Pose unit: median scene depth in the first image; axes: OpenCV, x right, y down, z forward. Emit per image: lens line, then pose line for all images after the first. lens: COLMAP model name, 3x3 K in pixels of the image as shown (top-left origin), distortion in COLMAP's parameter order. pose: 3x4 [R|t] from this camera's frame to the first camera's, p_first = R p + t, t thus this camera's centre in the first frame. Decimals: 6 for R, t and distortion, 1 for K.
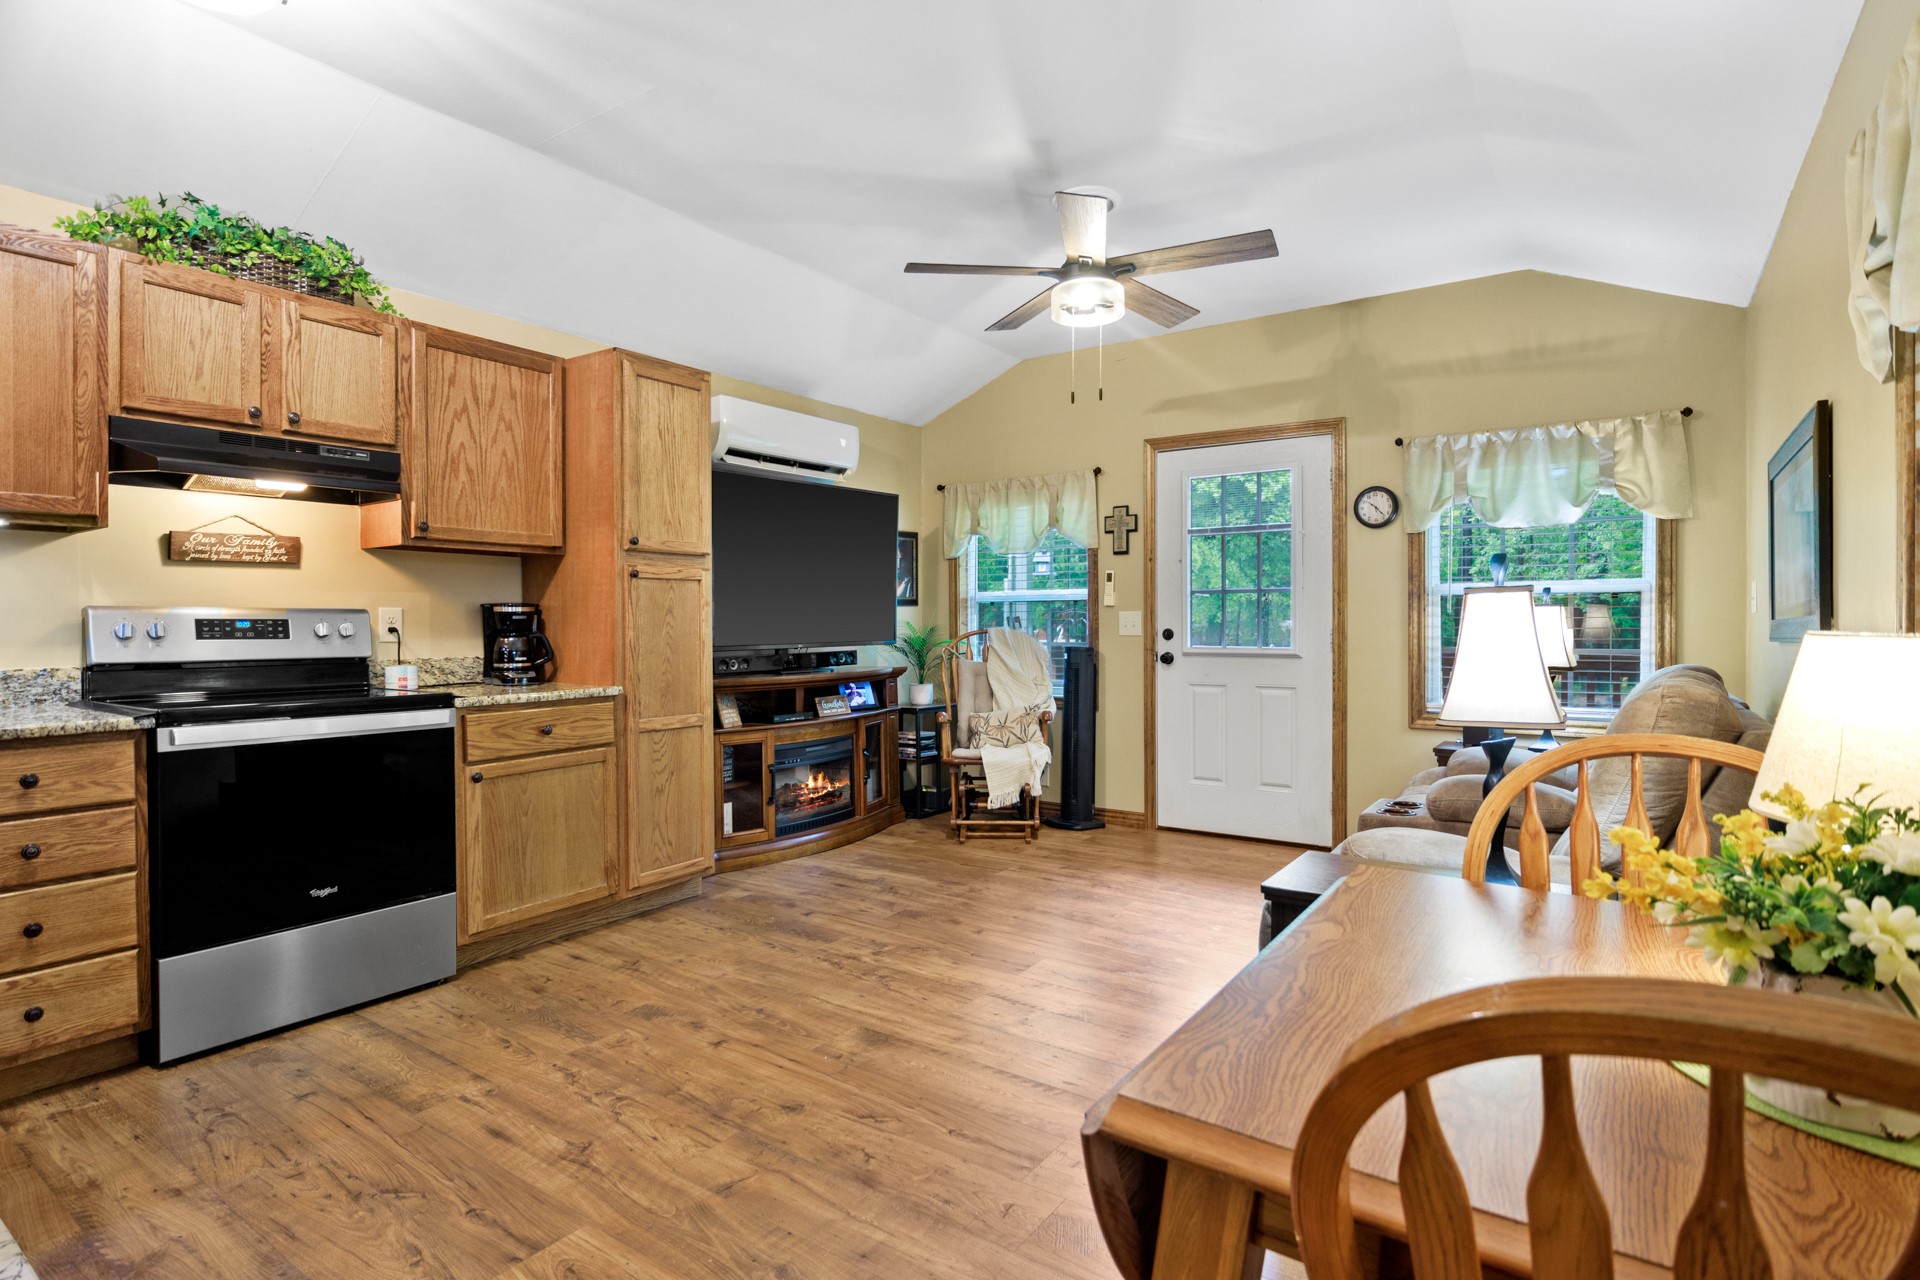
lens RADIAL K [[964.2, 0, 963.8], [0, 964.2, 626.6], [0, 0, 1]] dist [-0.012298, -0.000202]
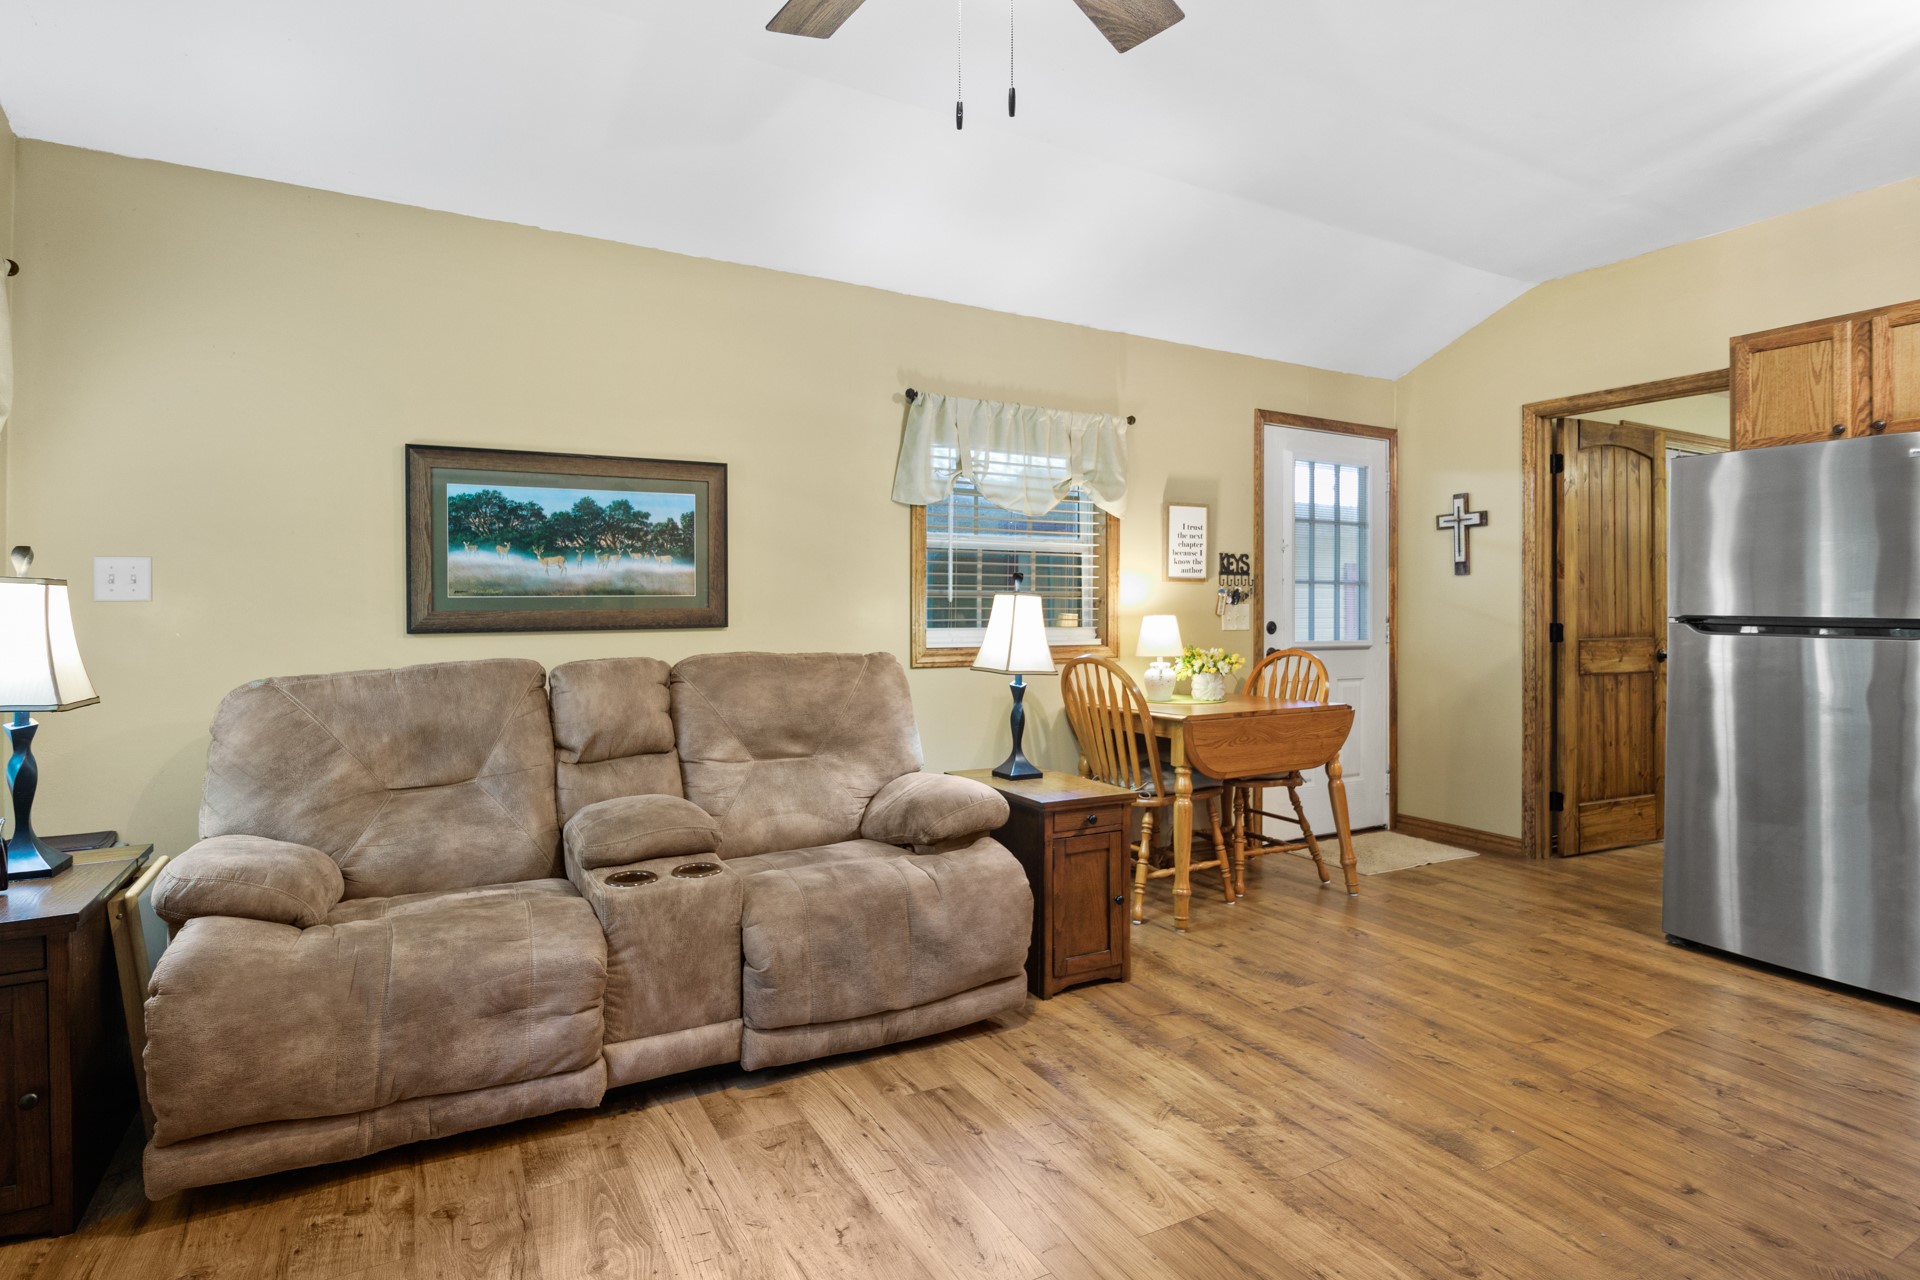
lens RADIAL K [[964.2, 0, 953.6], [0, 964.2, 625.5], [0, 0, 1]] dist [-0.012298, -0.000202]
pose [[-0.893783, -0.010718, 0.448371, -0.062015], [-0.000857, 0.999753, 0.022190, -0.012426], [-0.448498, 0.019449, -0.893572, 1.594333]]
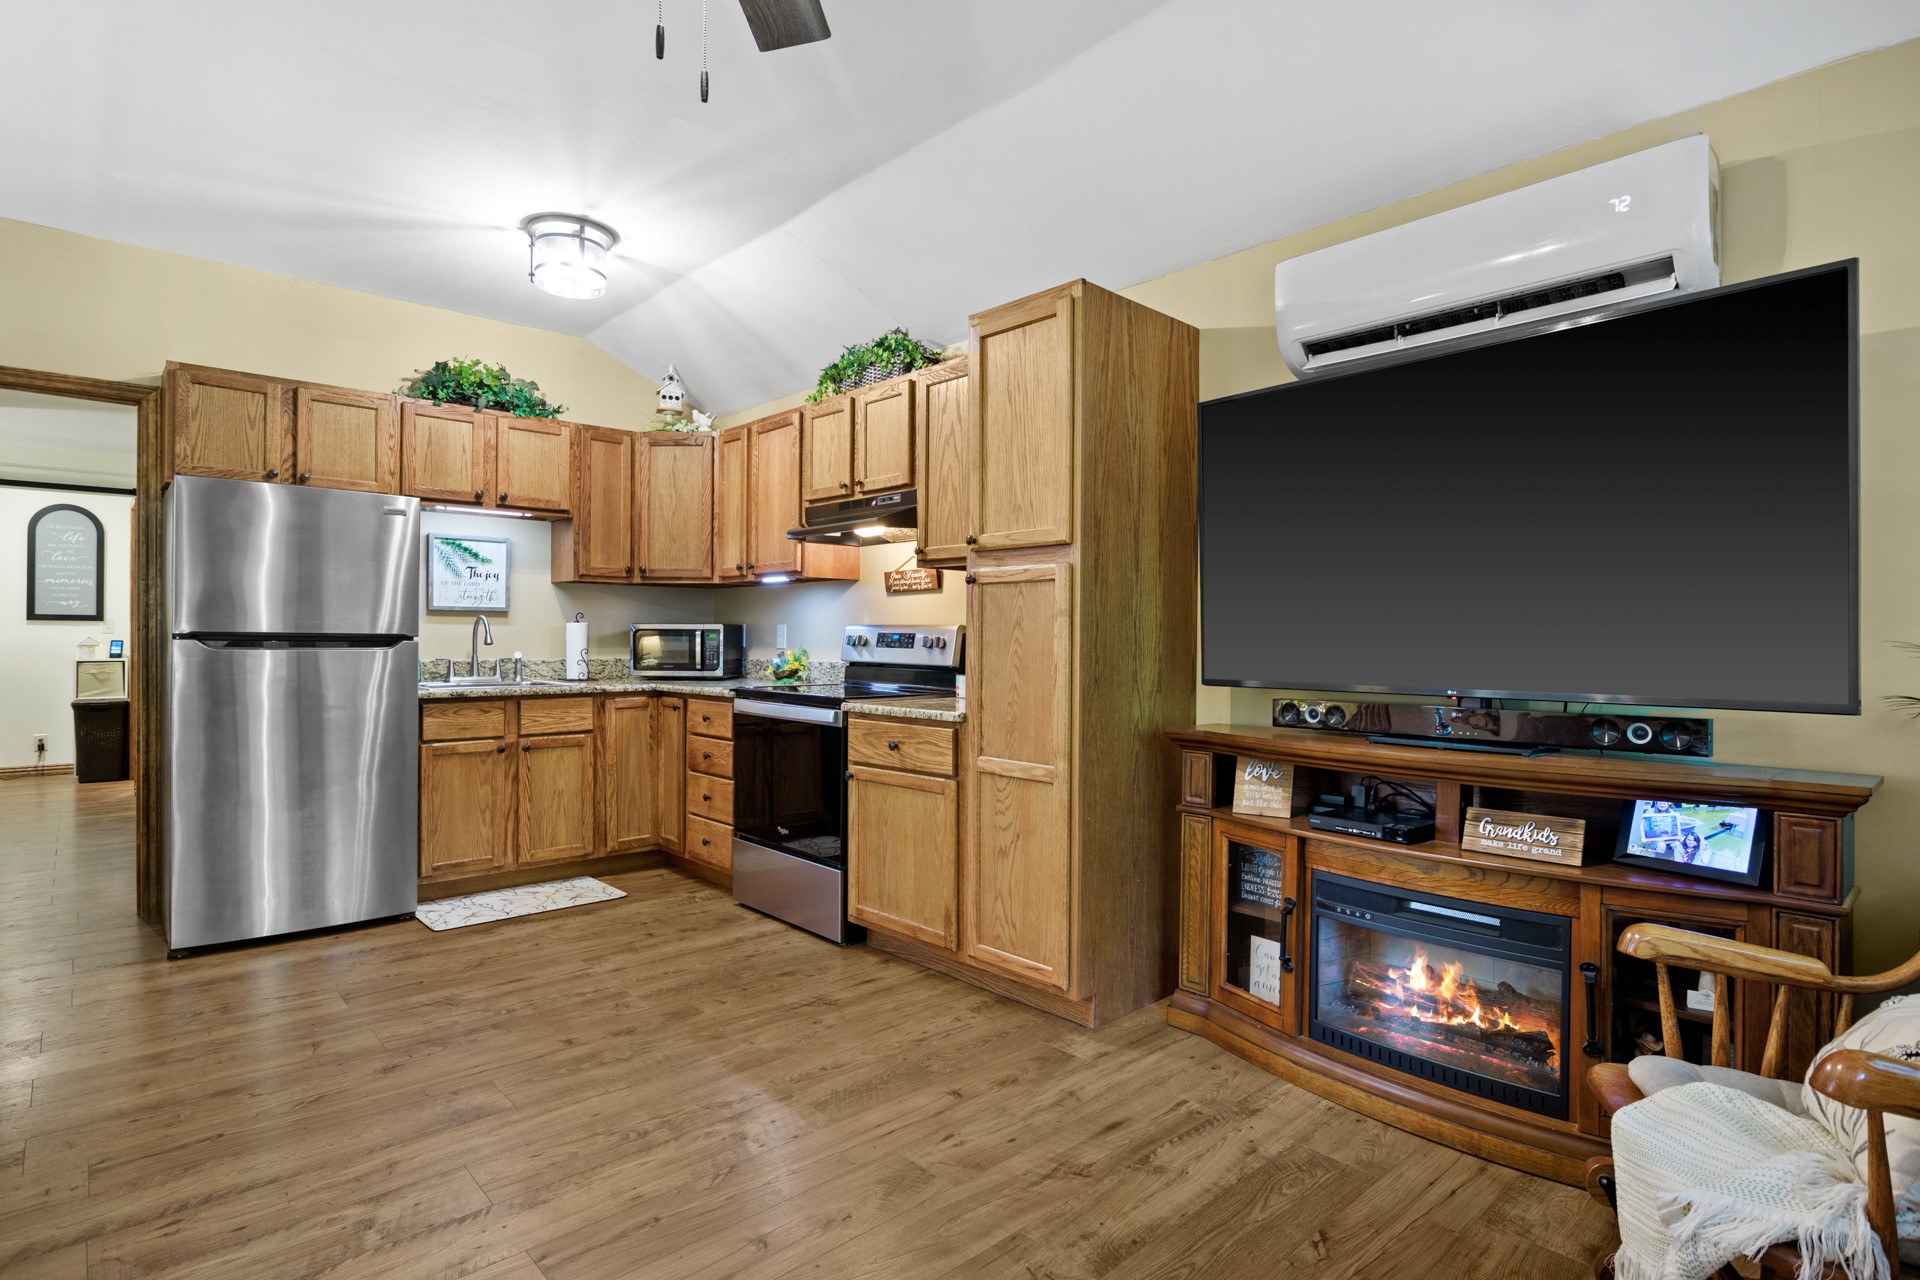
lens RADIAL K [[964.2, 0, 964.3], [0, 964.2, 642.0], [0, 0, 1]] dist [-0.012298, -0.000202]
pose [[-0.214469, 0.007927, -0.976699, 0.553985], [-0.013001, 0.999855, 0.010970, -0.011385], [0.976644, 0.015051, -0.214335, 1.370906]]
